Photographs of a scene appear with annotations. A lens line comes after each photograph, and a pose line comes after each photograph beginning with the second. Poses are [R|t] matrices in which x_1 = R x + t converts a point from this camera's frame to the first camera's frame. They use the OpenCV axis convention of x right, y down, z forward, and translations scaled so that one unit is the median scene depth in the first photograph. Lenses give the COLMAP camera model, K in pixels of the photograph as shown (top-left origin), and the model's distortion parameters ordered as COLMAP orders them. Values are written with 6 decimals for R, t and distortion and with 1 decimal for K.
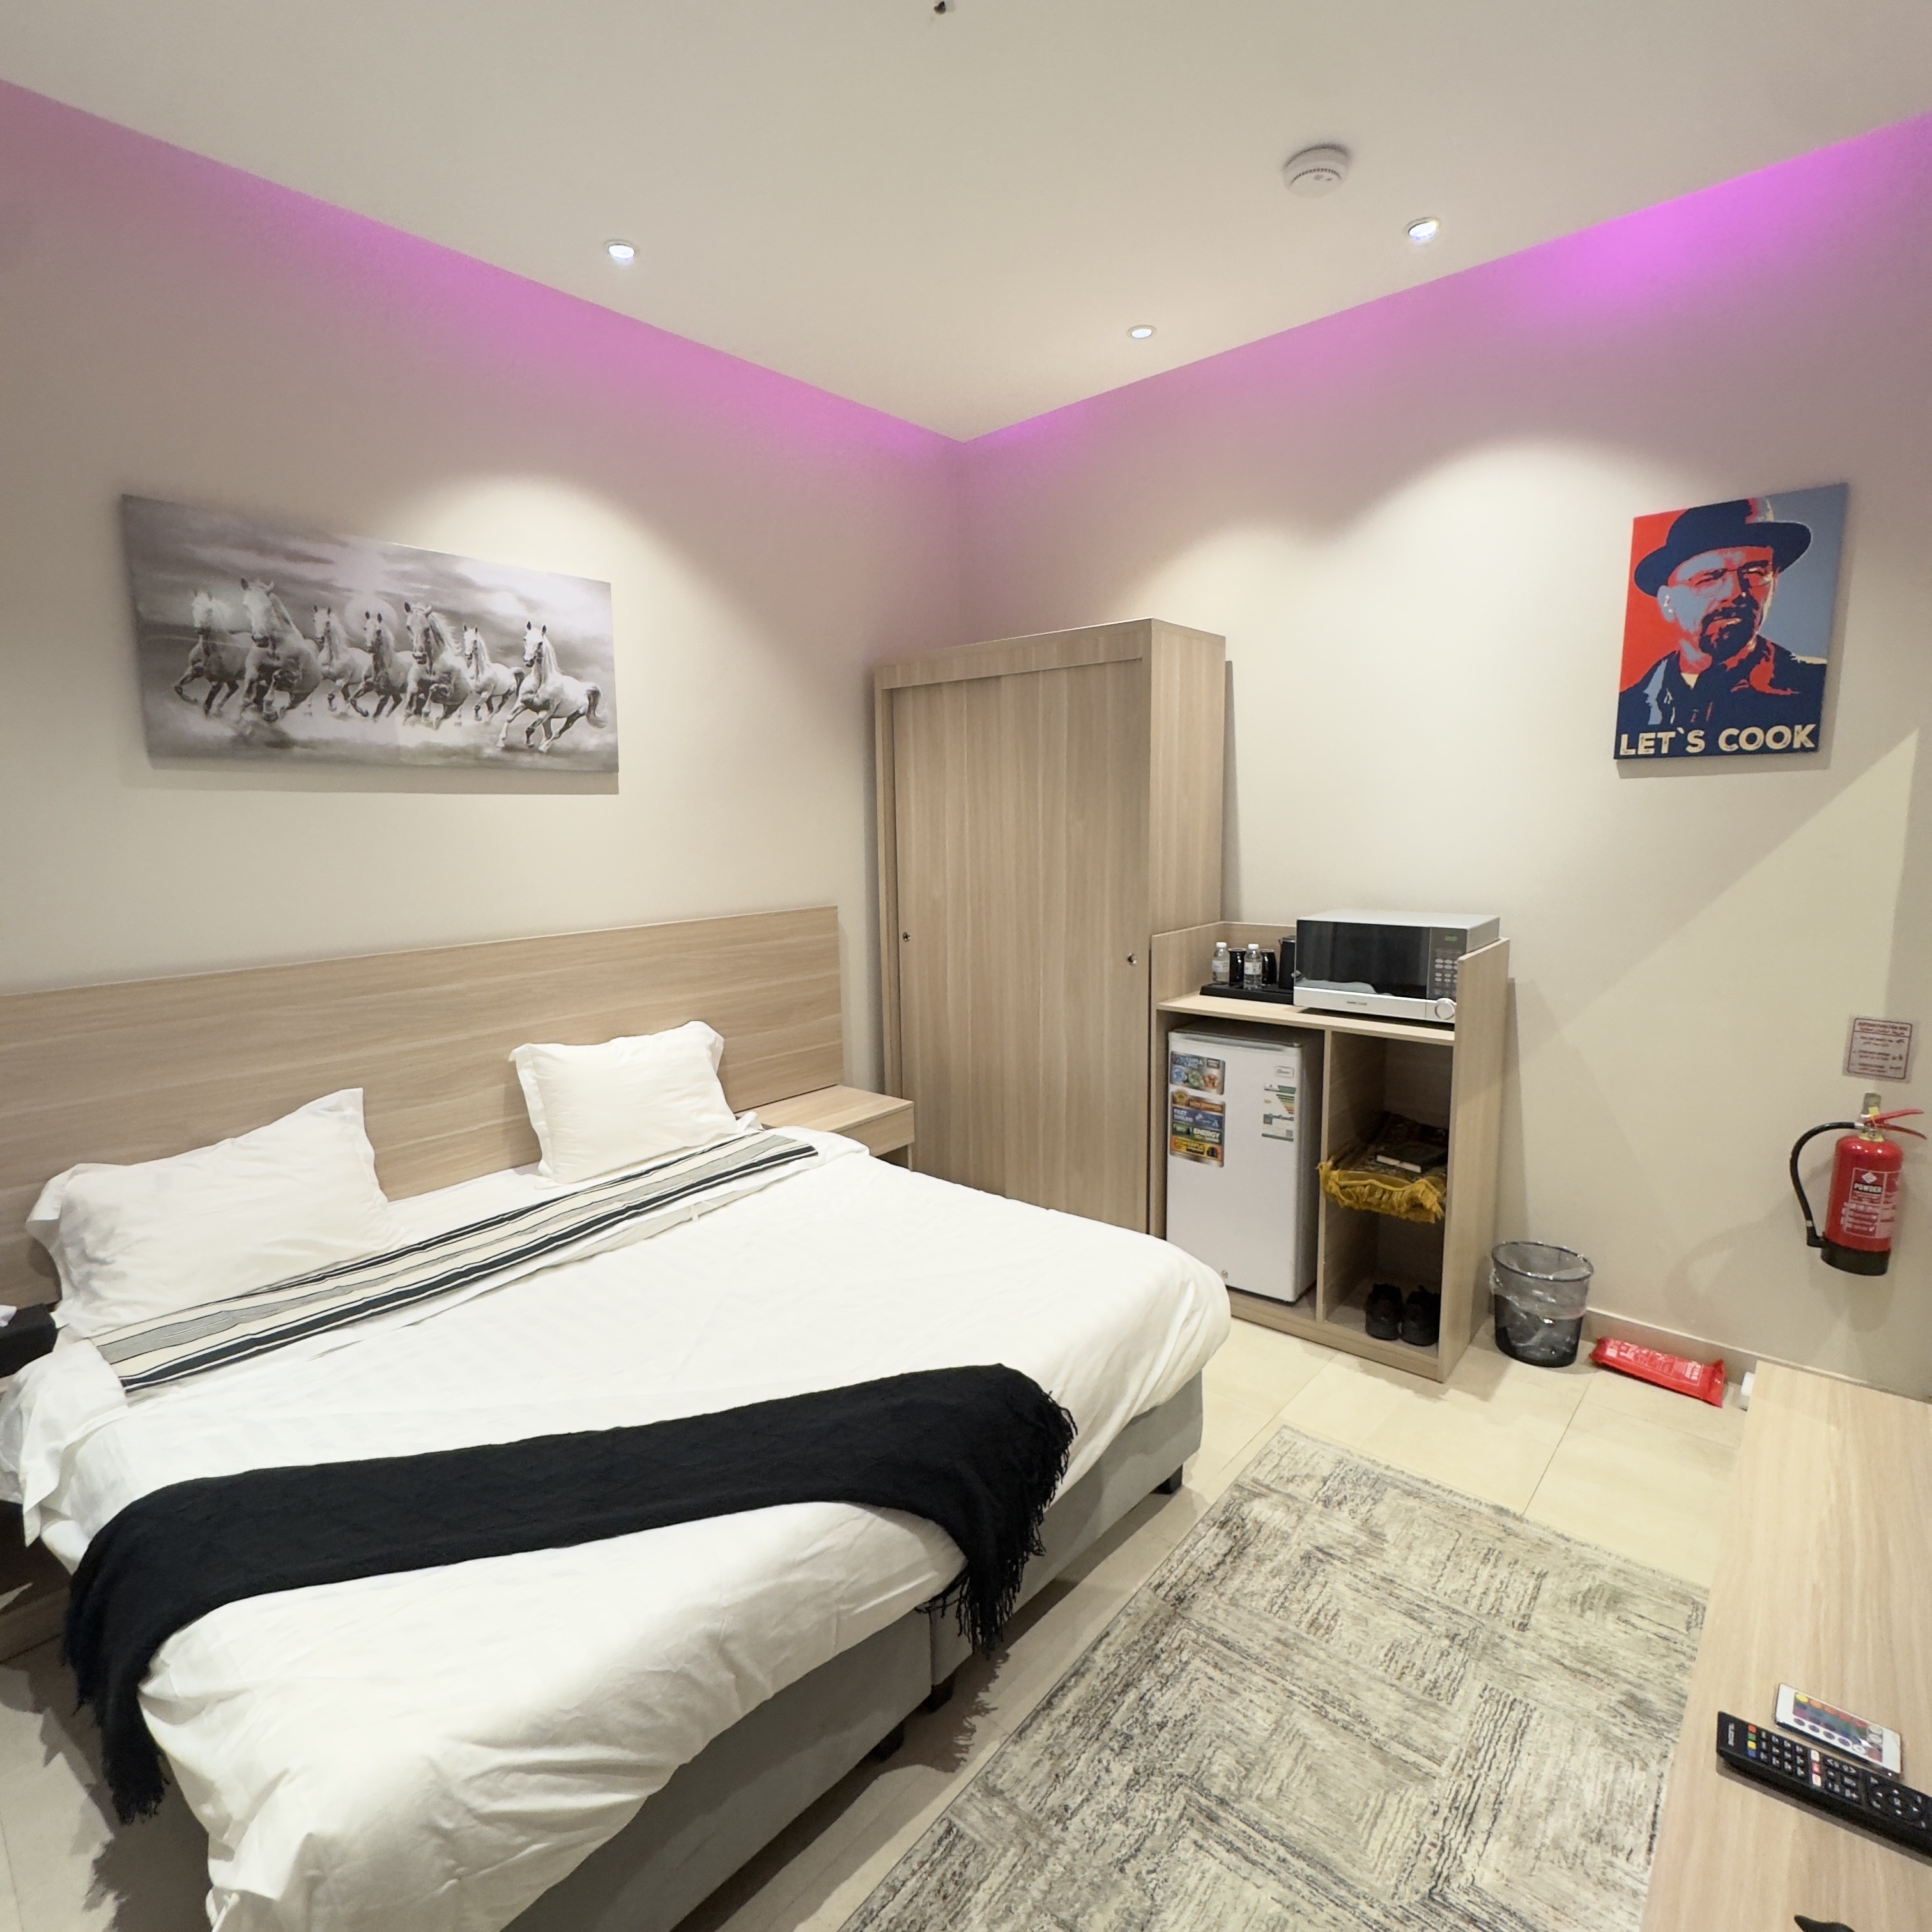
lens RADIAL K [[1025.8, 0, 973.6], [0, 1025.8, 960.4], [0, 0, 1]] dist [-0.005478, 0.003550]
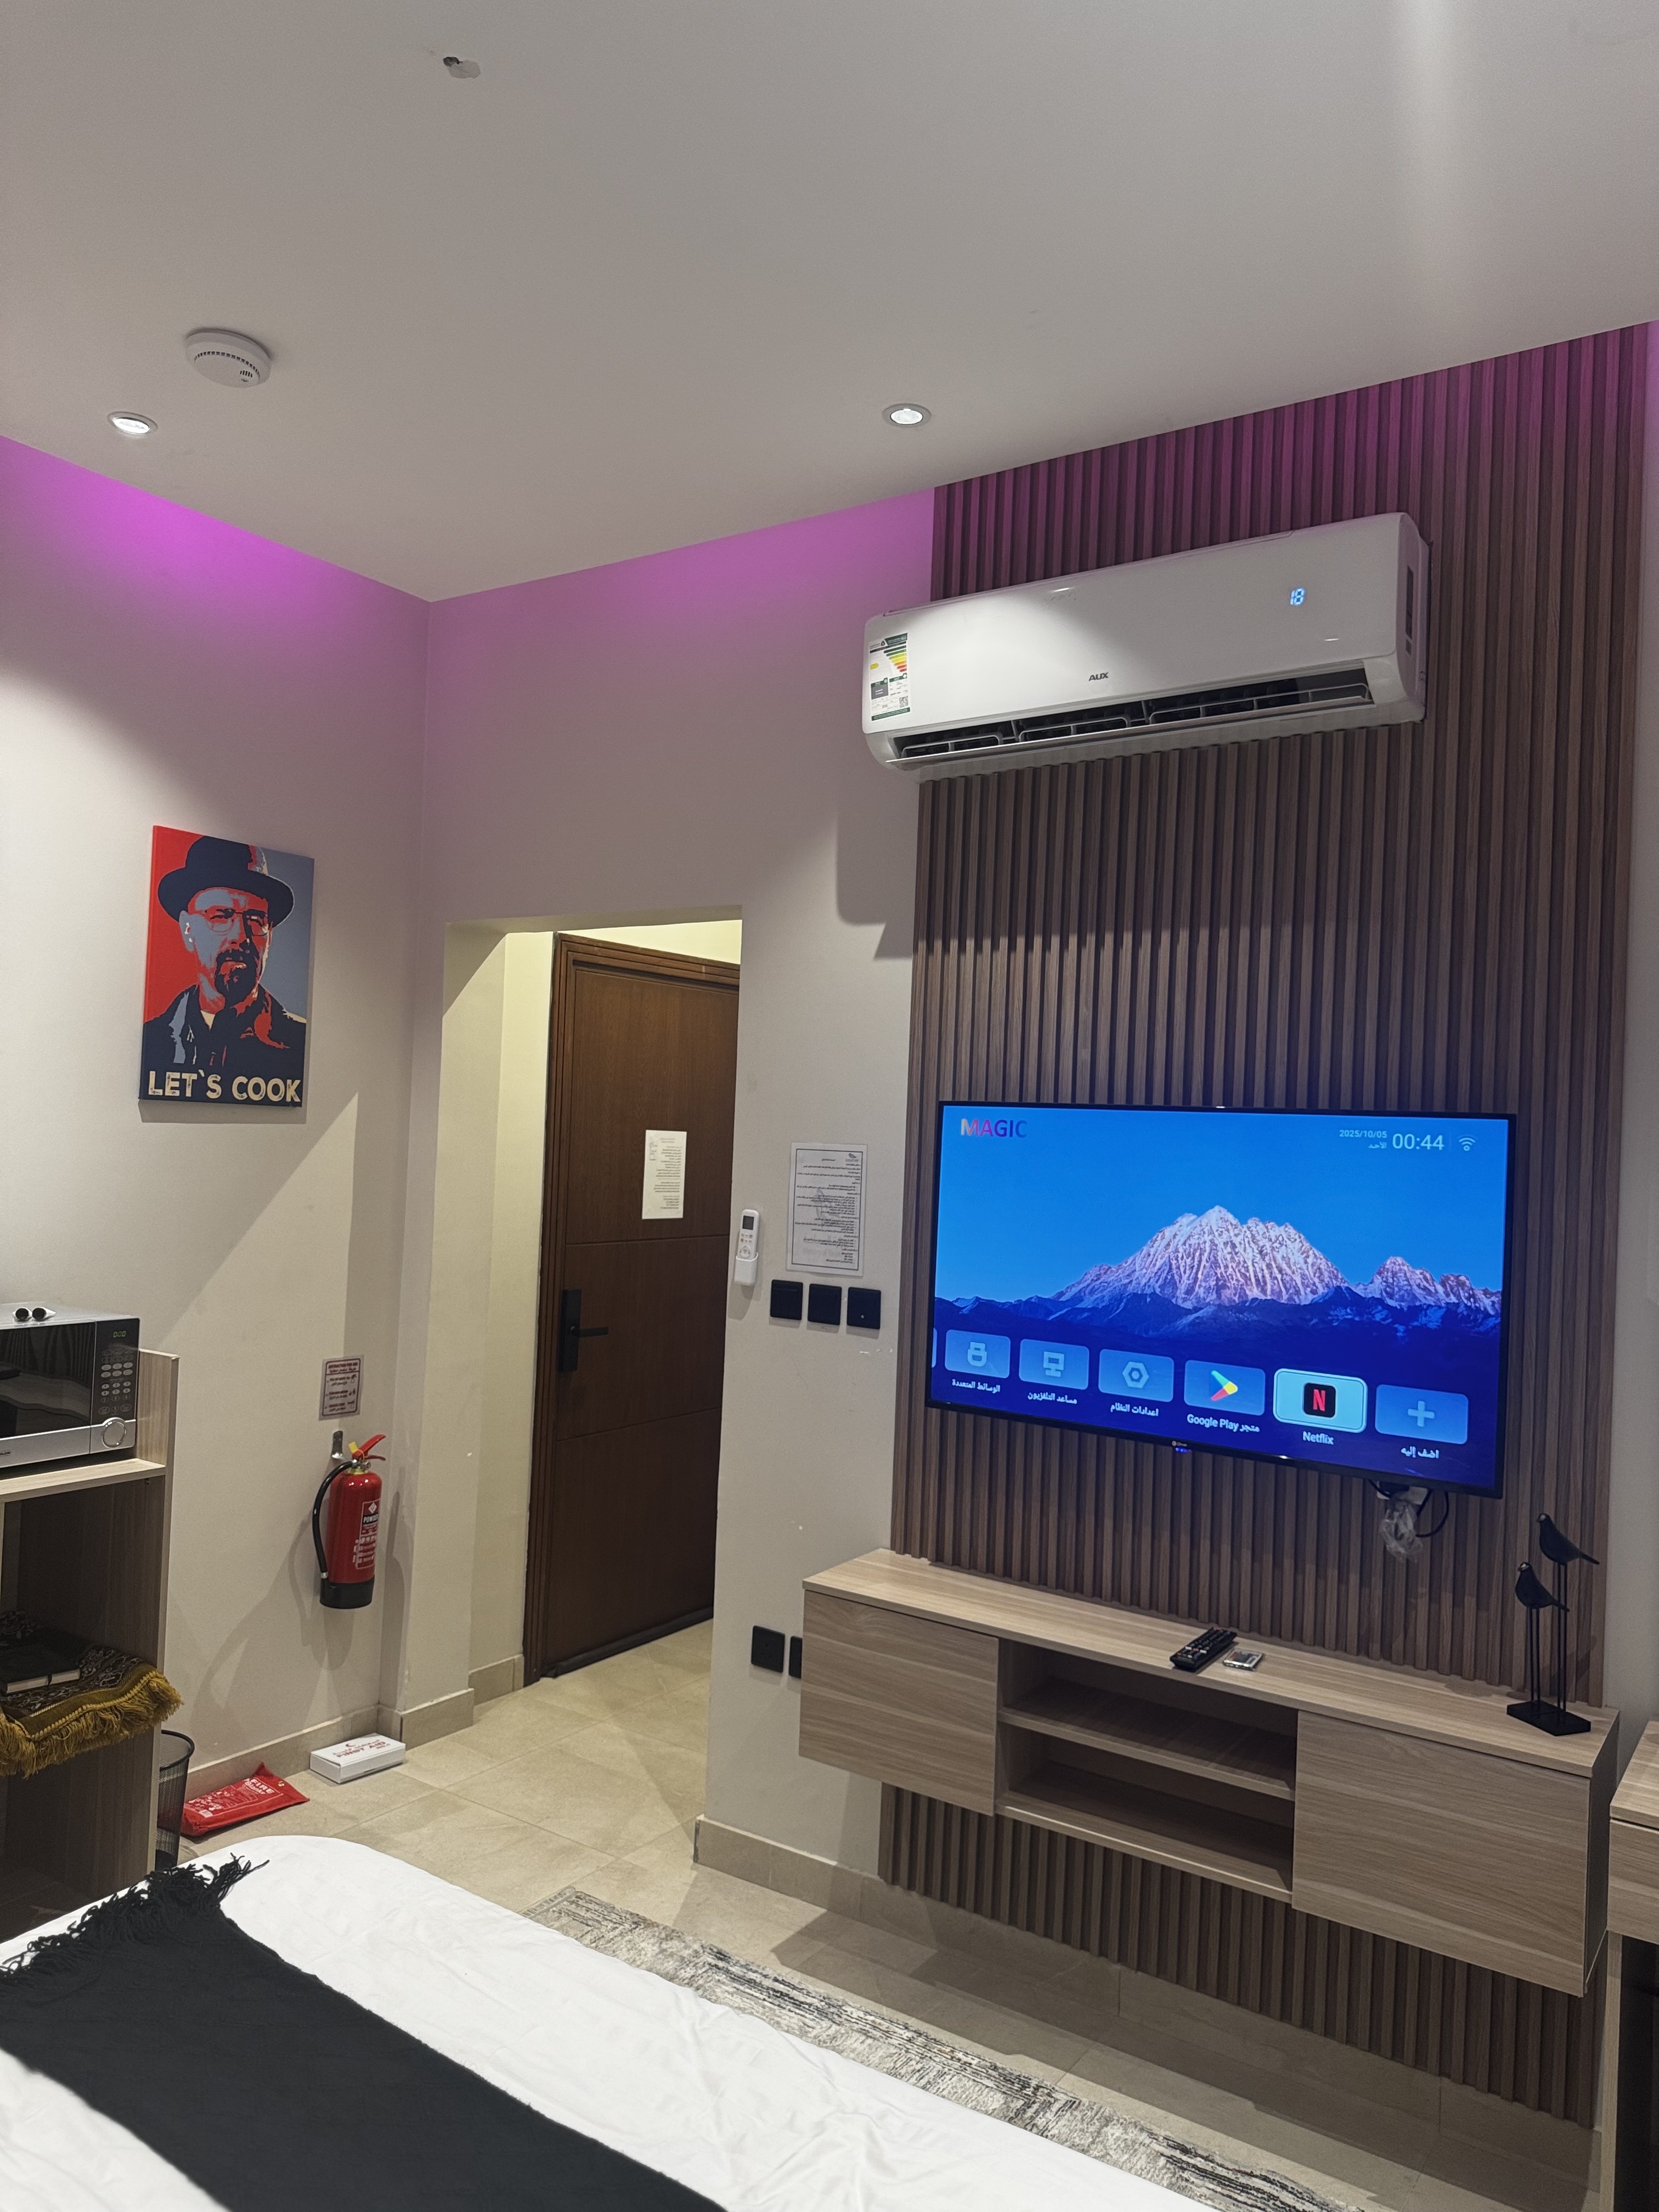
lens RADIAL K [[1553.7, 0, 838.0], [0, 1553.7, 1103.5], [0, 0, 1]] dist [0.064303, -0.054480]
pose [[-0.127433, 0.034170, 0.991258, -0.732828], [0.109672, 0.993763, -0.020158, -0.107599], [-0.985765, 0.106145, -0.130386, 0.622968]]
